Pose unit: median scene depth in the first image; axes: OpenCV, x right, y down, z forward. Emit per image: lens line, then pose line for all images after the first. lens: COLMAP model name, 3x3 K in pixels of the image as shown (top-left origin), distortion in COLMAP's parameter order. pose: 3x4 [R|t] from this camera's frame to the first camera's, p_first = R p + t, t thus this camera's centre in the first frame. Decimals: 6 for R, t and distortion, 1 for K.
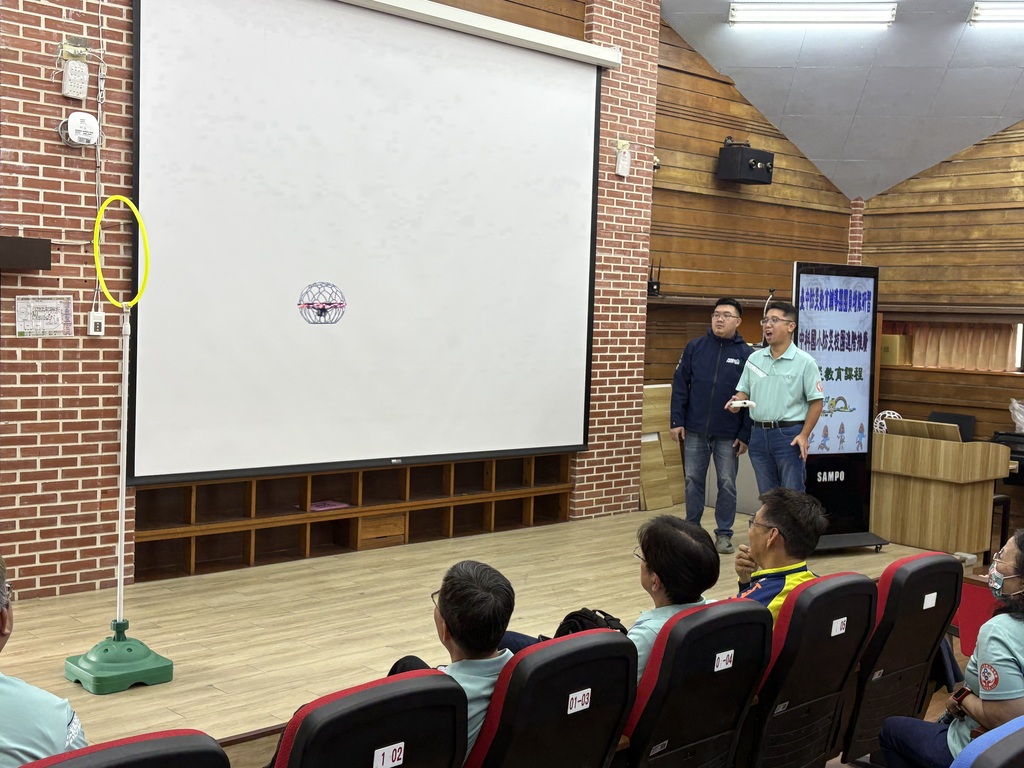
lens RADIAL K [[1212.2, 0, 512.0], [0, 1212.2, 380.3], [0, 0, 1]] dist [0.064264, 0.000000]
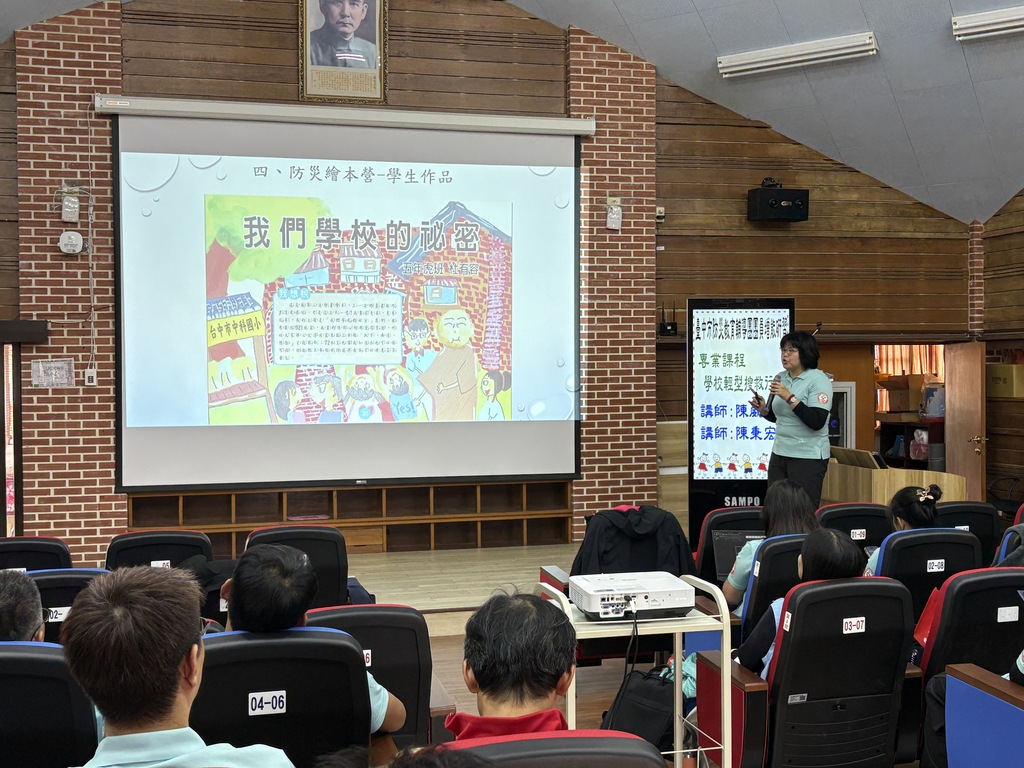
lens RADIAL K [[1241.2, 0, 512.4], [0, 1241.2, 385.4], [0, 0, 1]] dist [0.058953, 0.000000]
pose [[0.877021, -0.032300, -0.479365, 0.782683], [0.010234, 0.998767, -0.048575, 0.038564], [0.480343, 0.037695, 0.876271, -0.034442]]
